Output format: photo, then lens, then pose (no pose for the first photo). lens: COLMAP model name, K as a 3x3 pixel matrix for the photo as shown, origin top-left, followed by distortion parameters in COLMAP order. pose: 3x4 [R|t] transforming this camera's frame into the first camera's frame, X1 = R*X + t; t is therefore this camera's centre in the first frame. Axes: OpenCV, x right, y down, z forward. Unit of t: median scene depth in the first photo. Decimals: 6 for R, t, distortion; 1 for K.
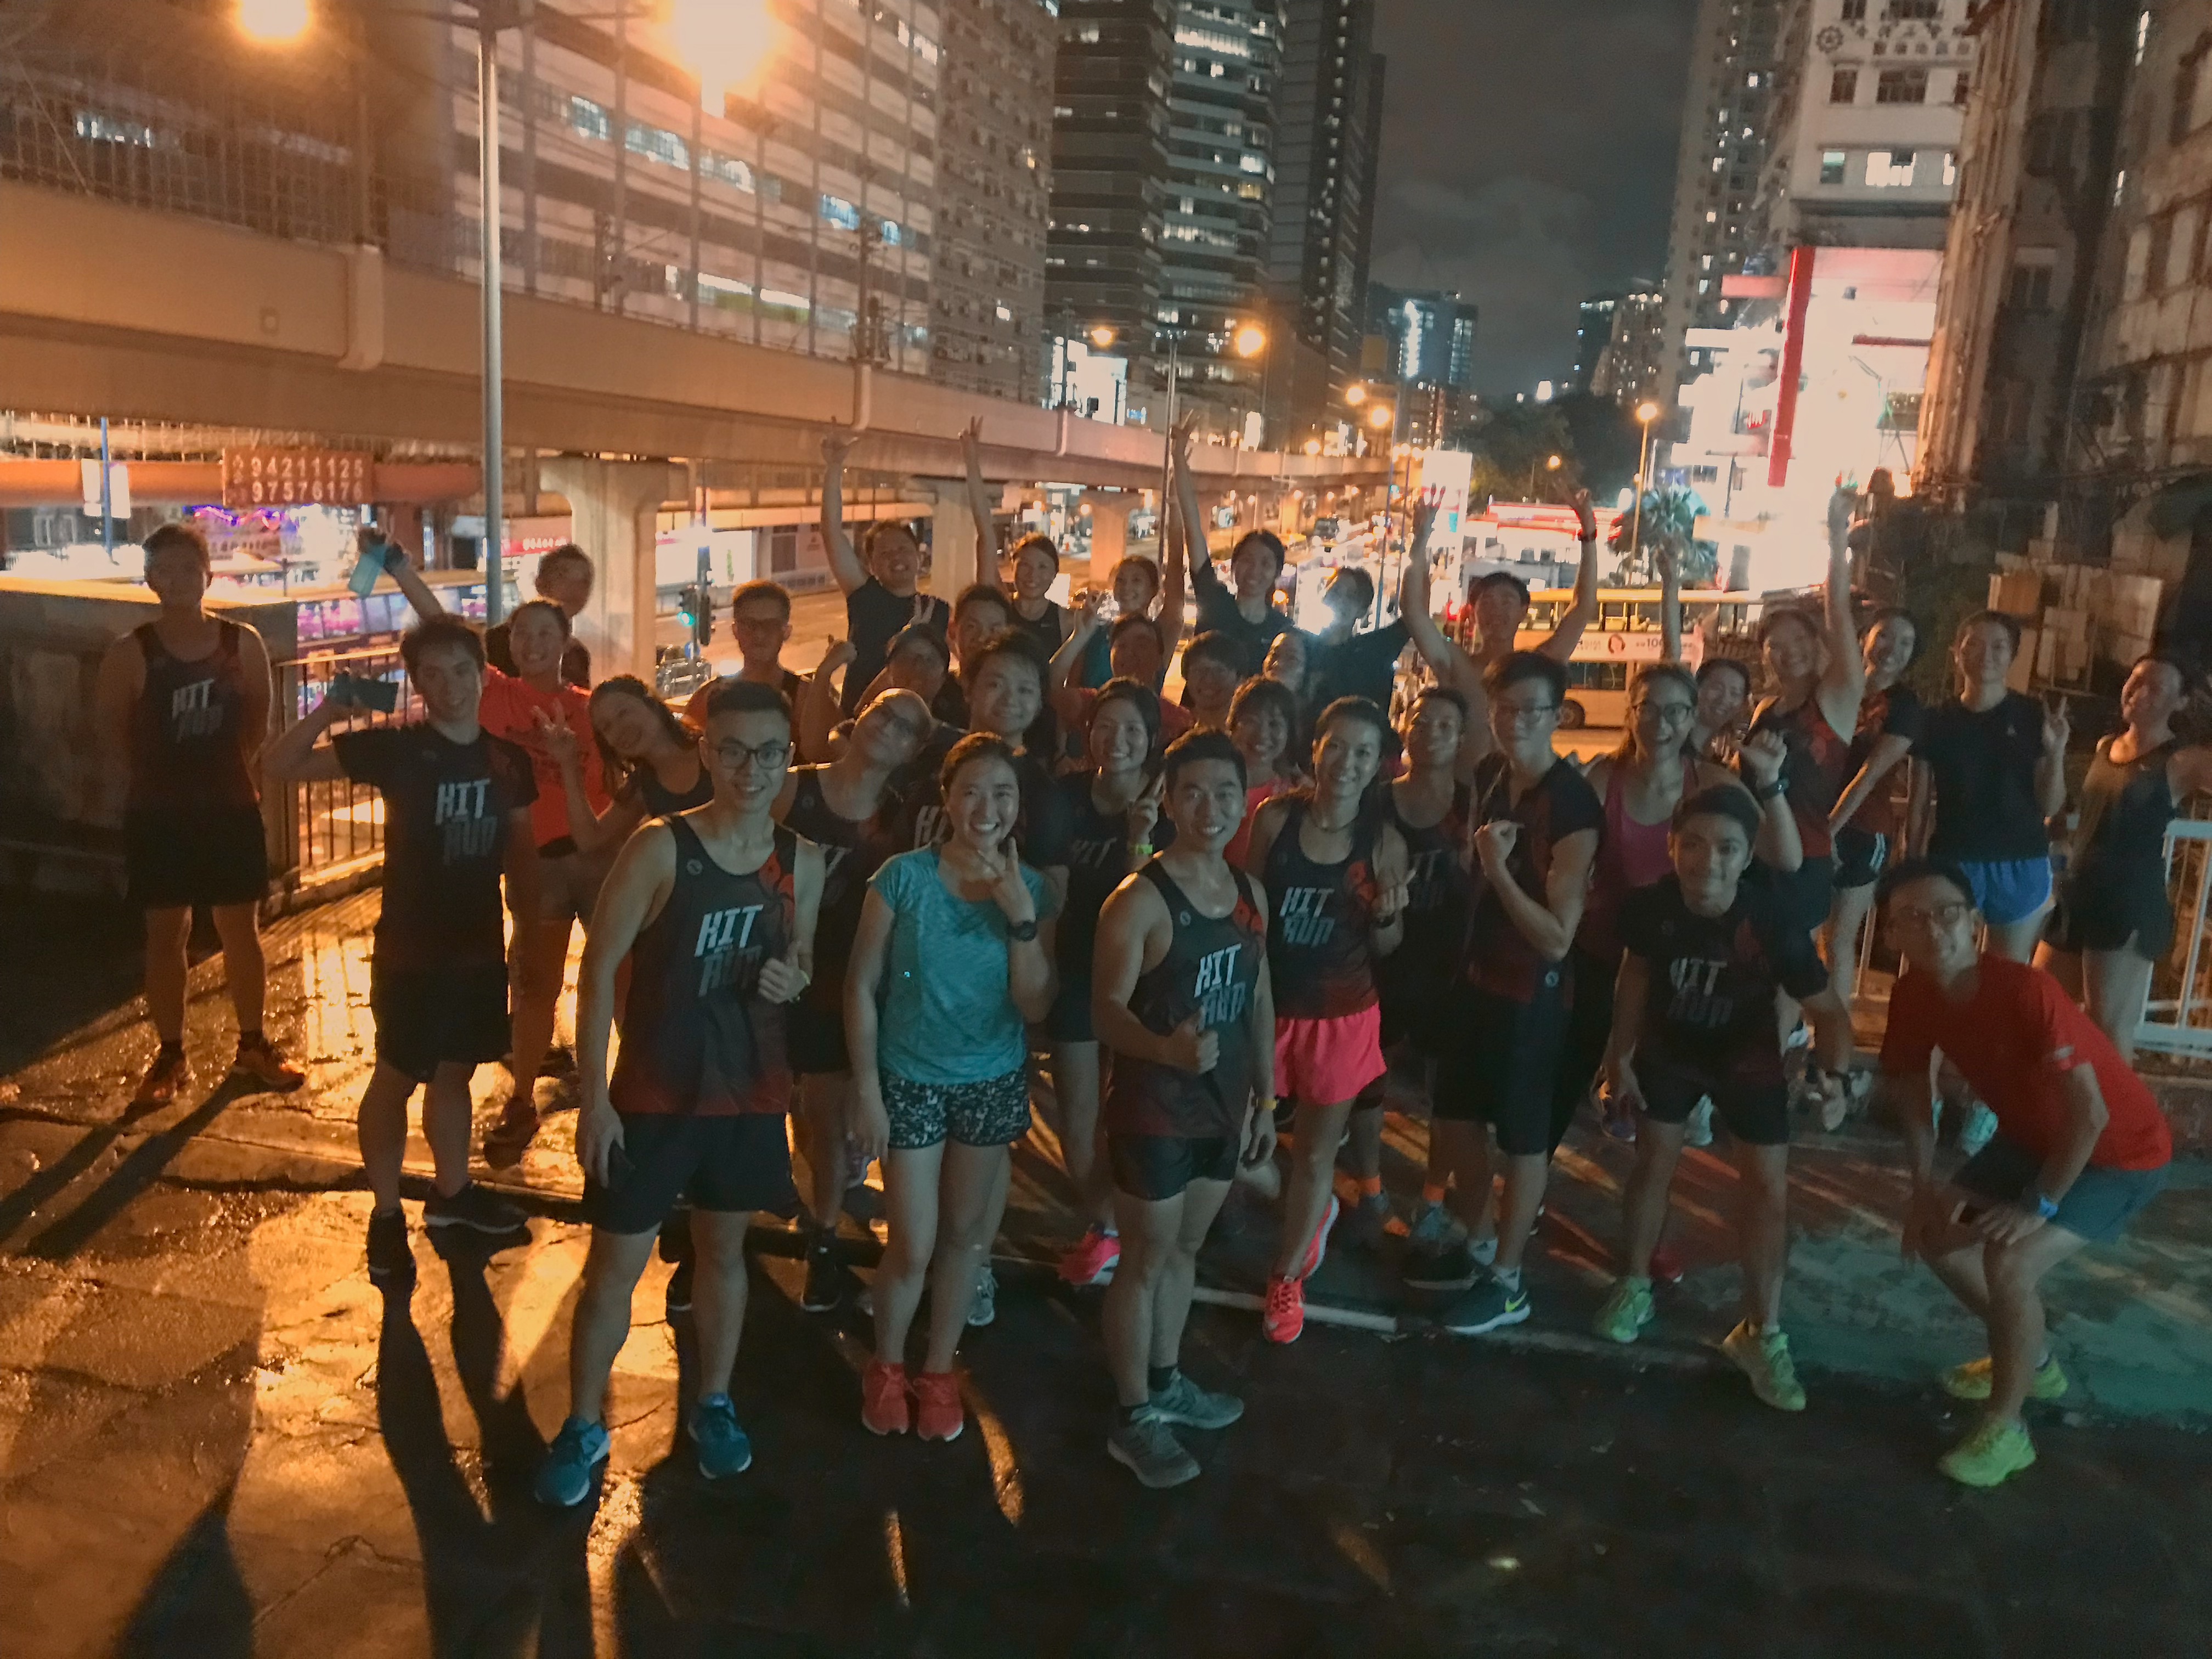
lens RADIAL K [[1932.1, 0, 1102.4], [0, 1932.1, 783.2], [0, 0, 1]] dist [0.086335, -0.070518]
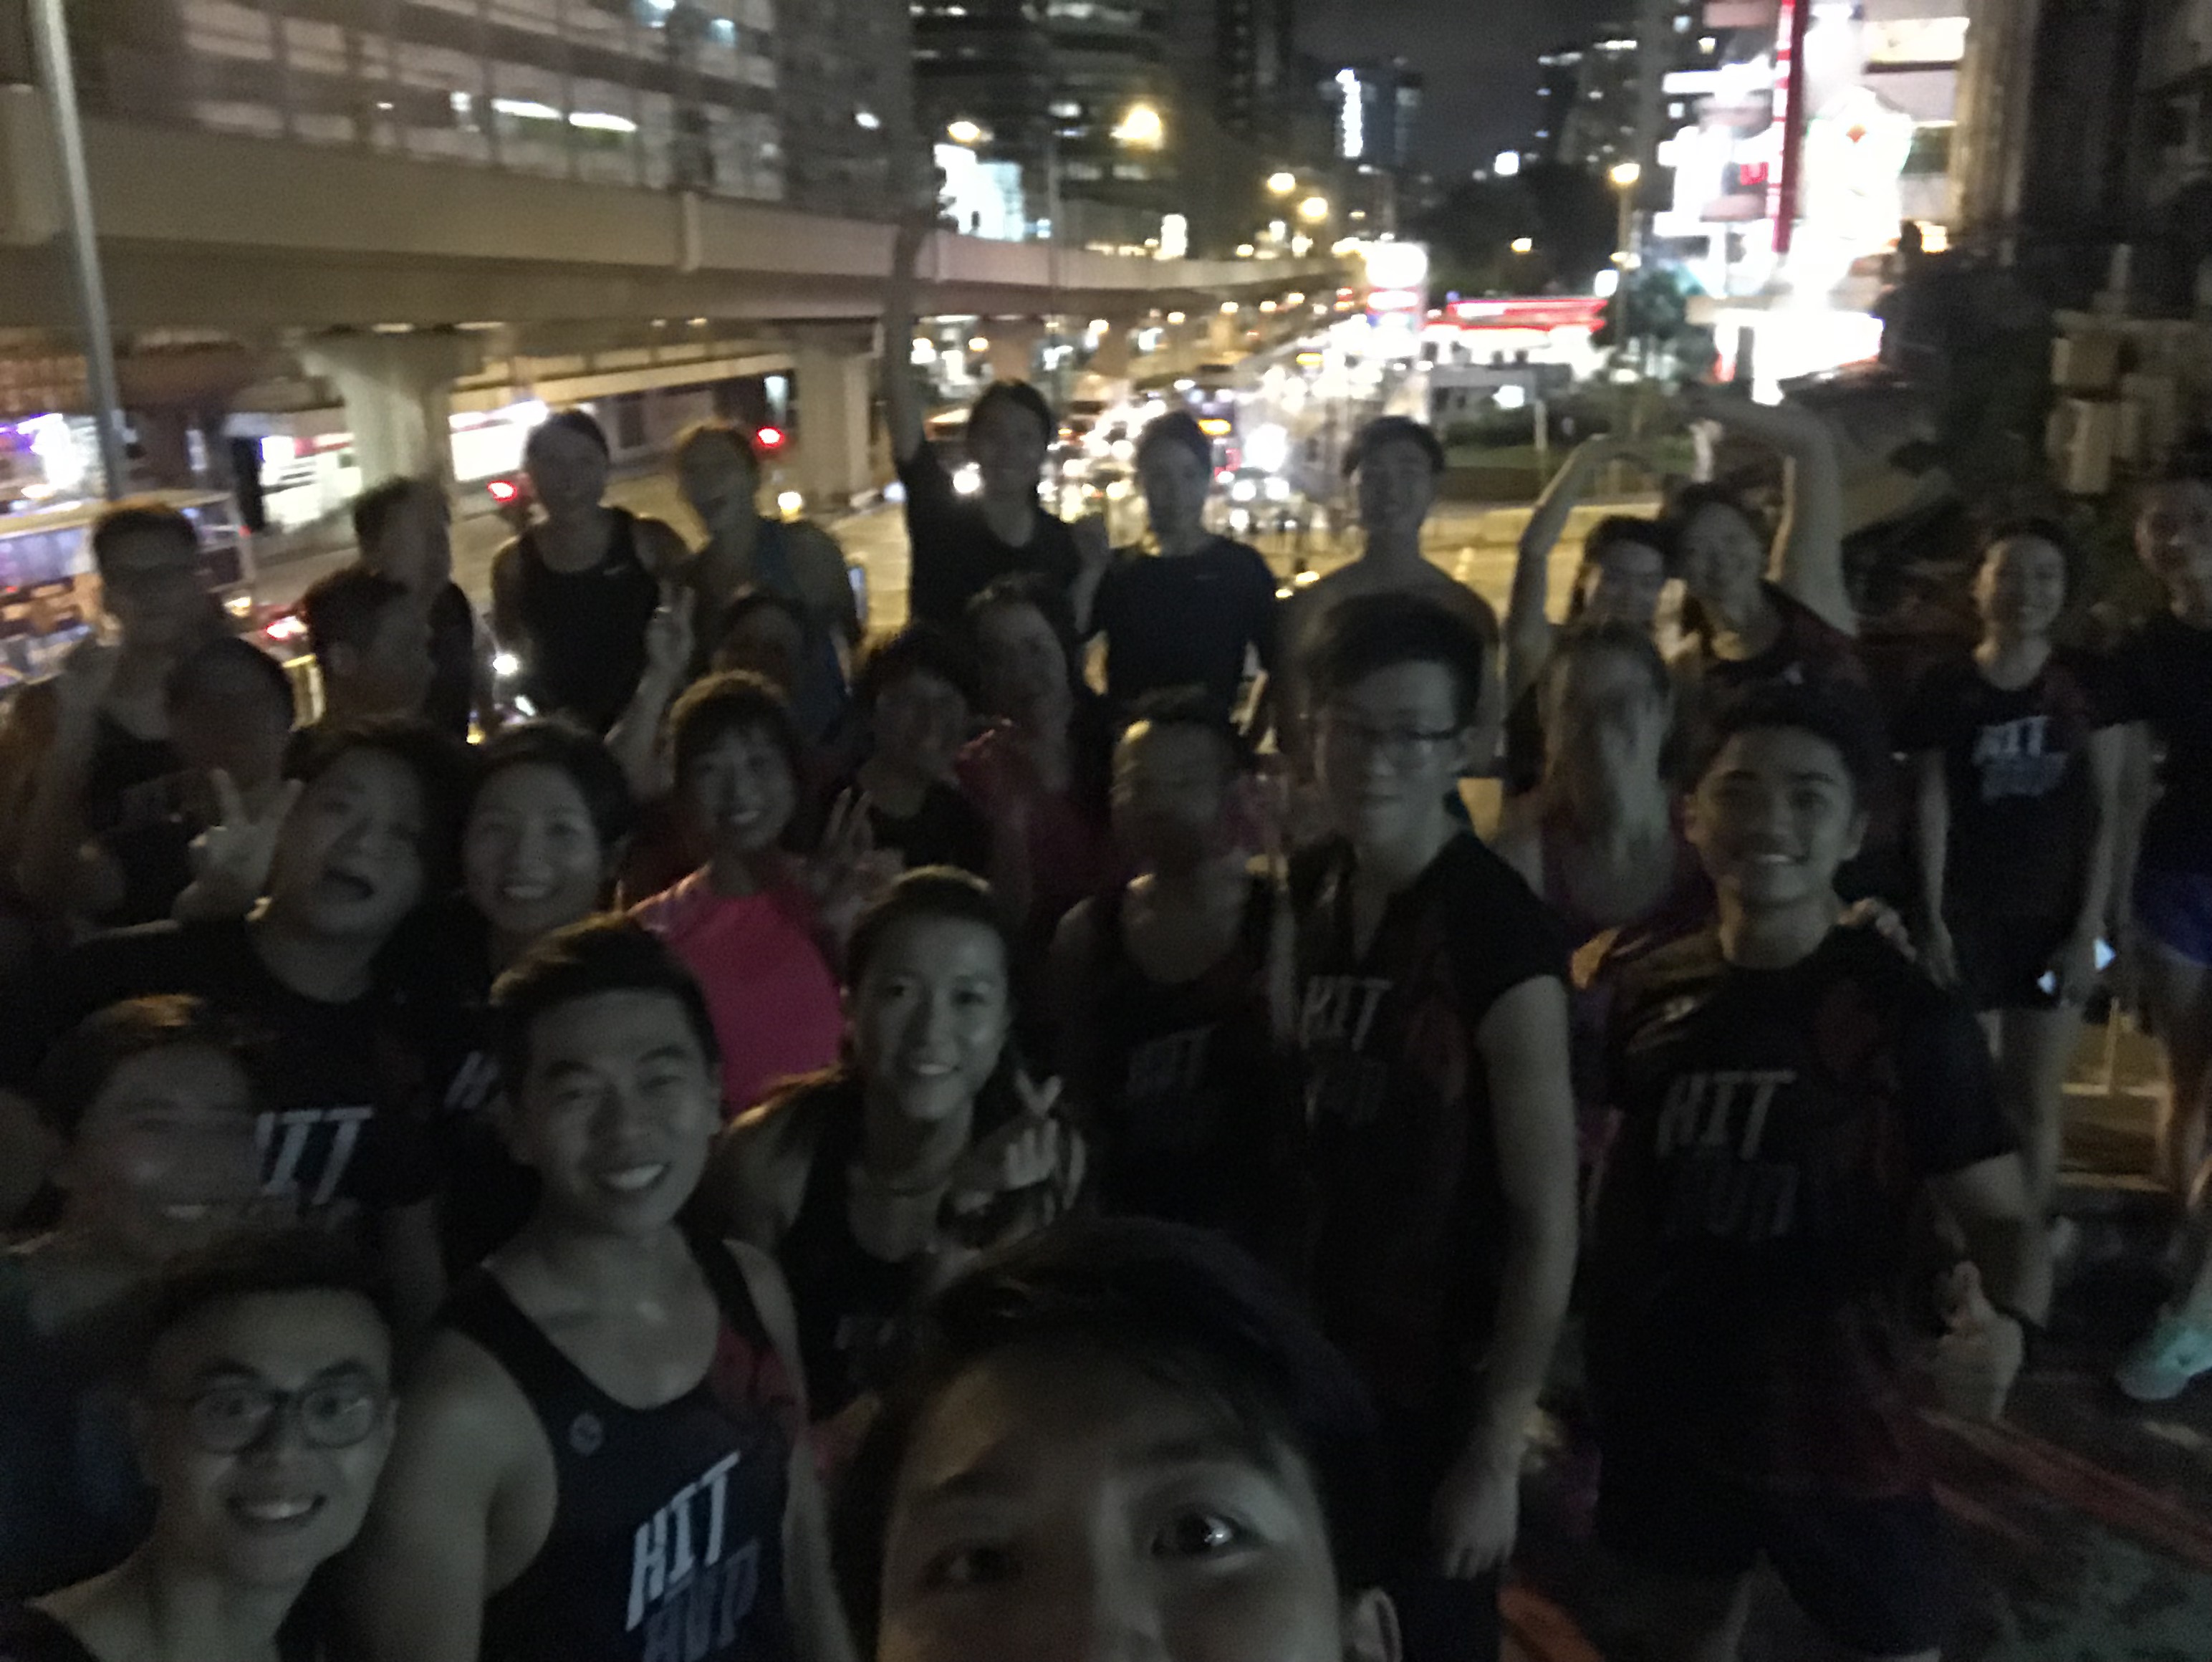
lens RADIAL K [[2154.1, 0, 1049.5], [0, 2154.1, 819.7], [0, 0, 1]] dist [0.039494, 0.015104]
pose [[0.996792, -0.079972, -0.003325, 0.008856], [0.079989, 0.993772, 0.077586, -0.004659], [-0.002900, -0.077603, 0.996980, 0.032682]]
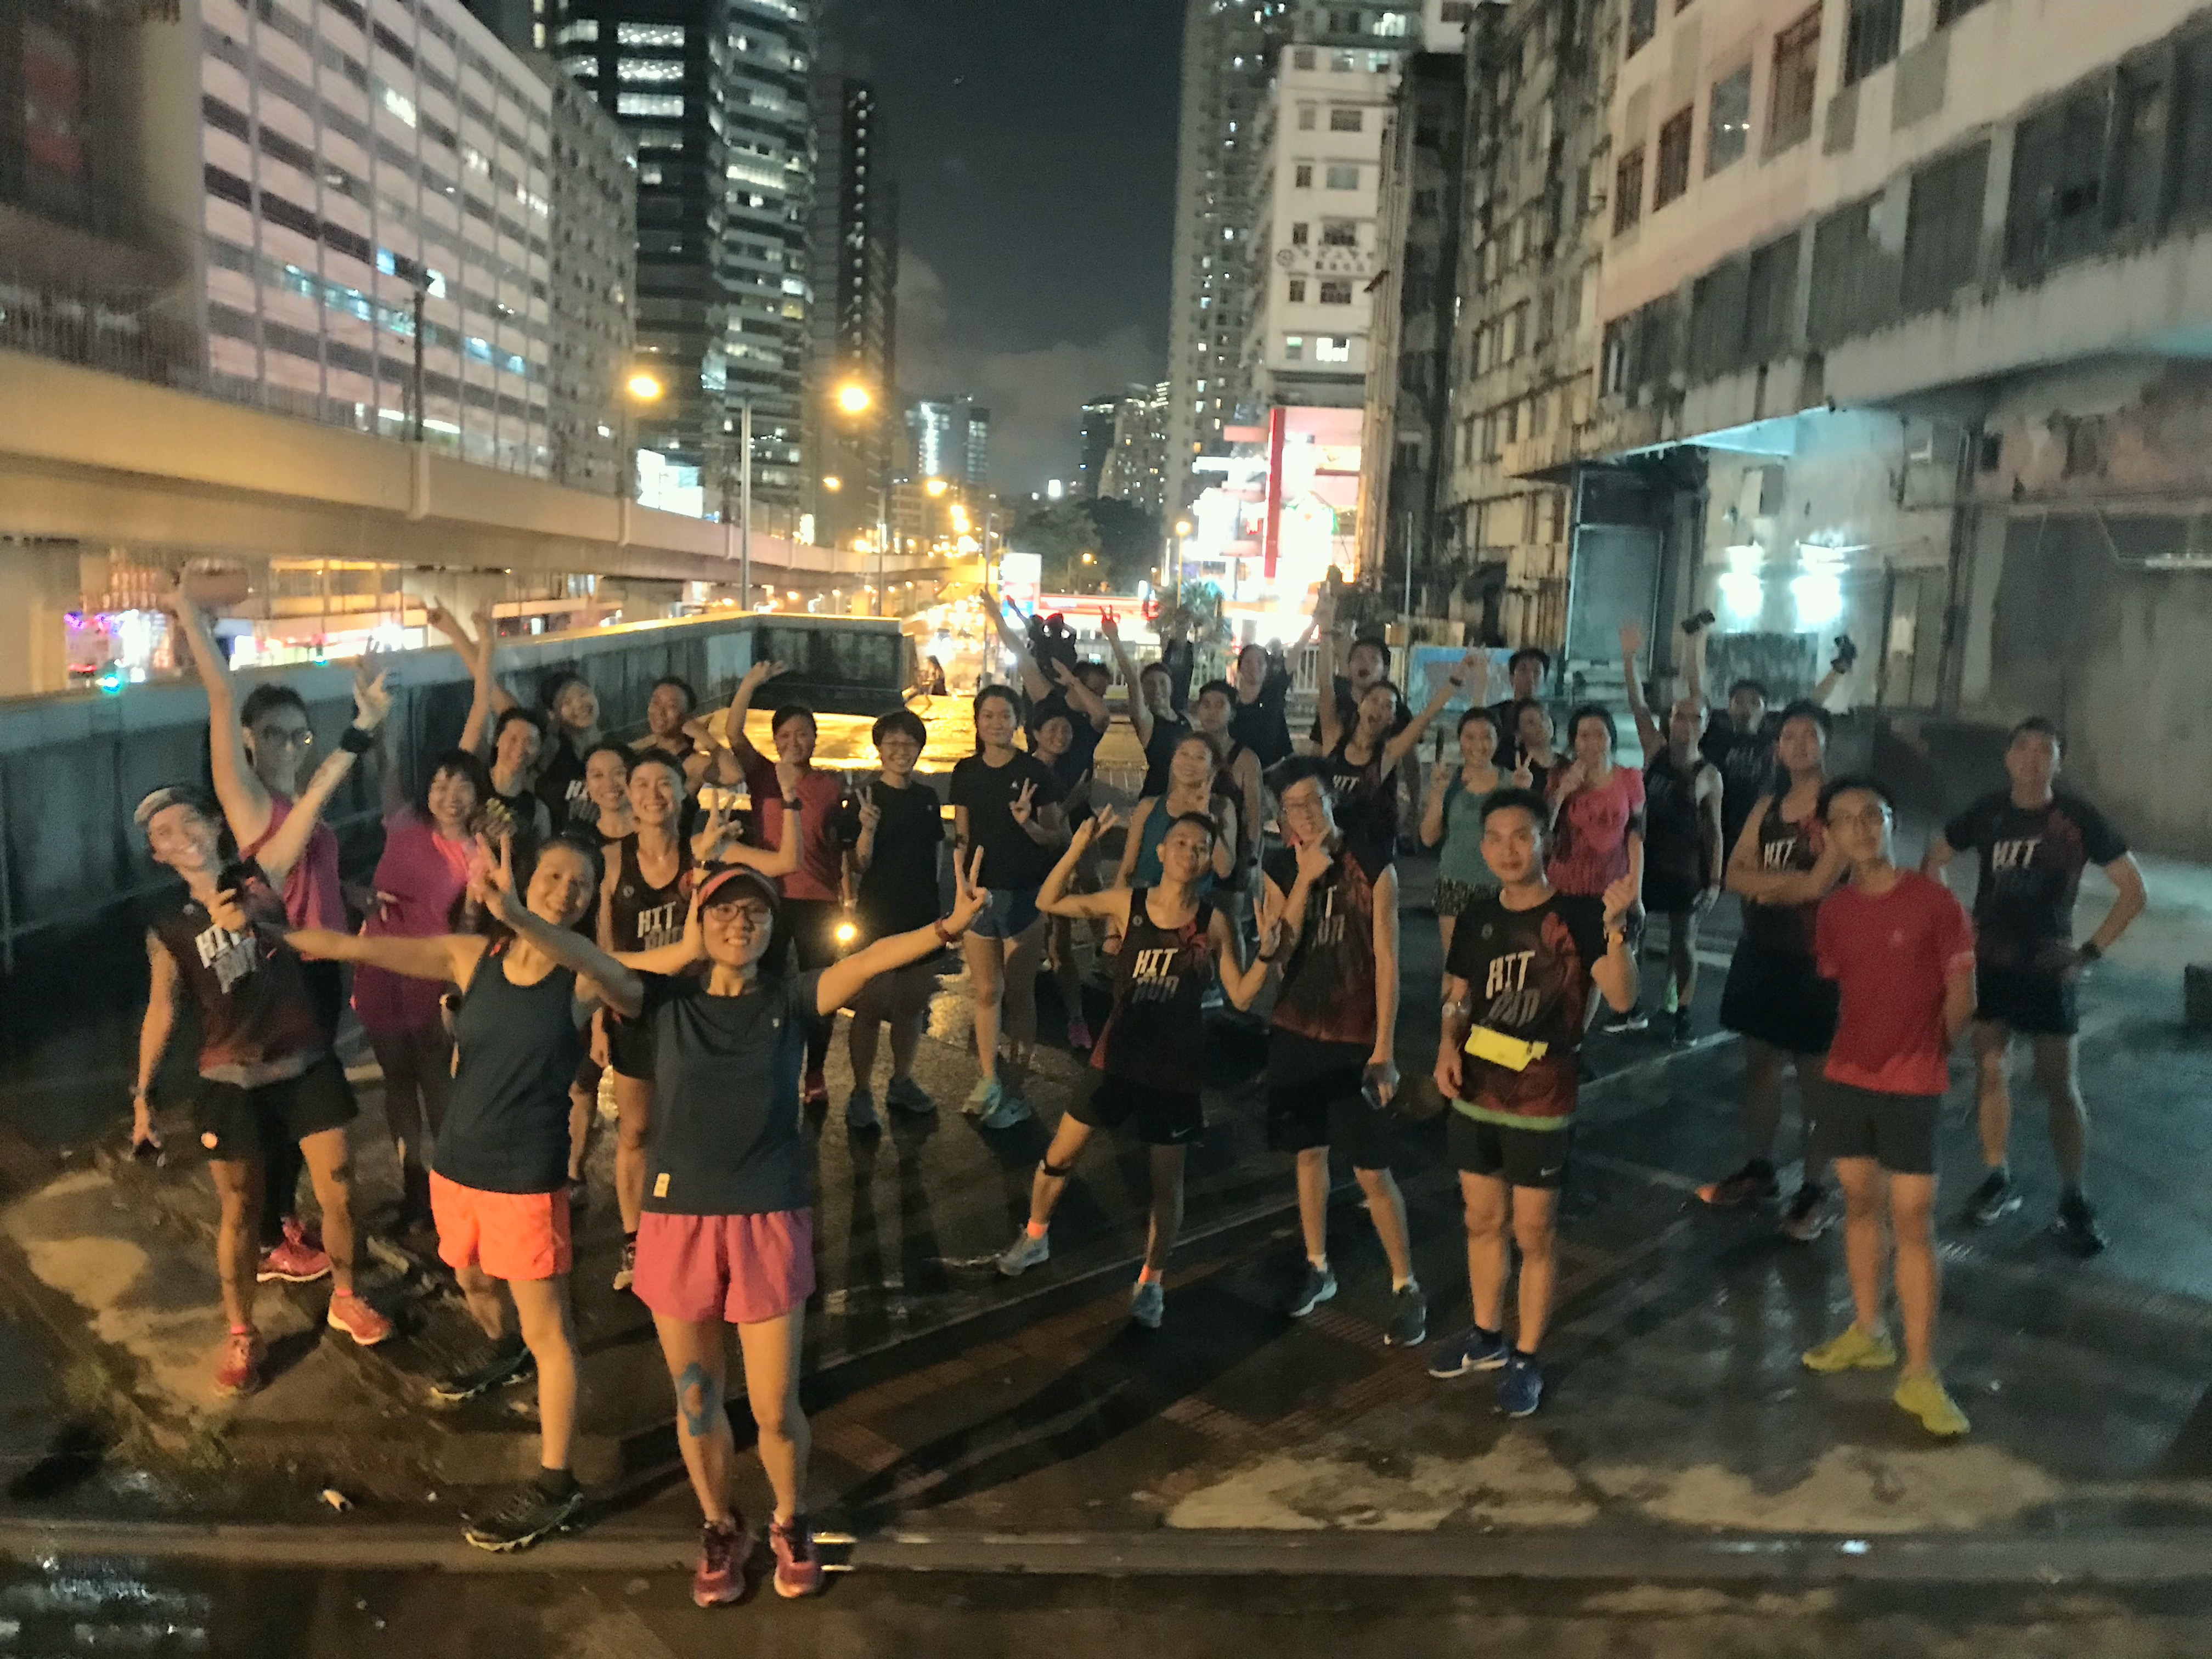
lens RADIAL K [[1932.1, 0, 1102.4], [0, 1932.1, 783.2], [0, 0, 1]] dist [0.086335, -0.070518]
pose [[0.970410, -0.043194, 0.237568, -0.067594], [0.054646, 0.997629, -0.041832, 0.029440], [-0.235198, 0.053577, 0.970470, -0.194536]]
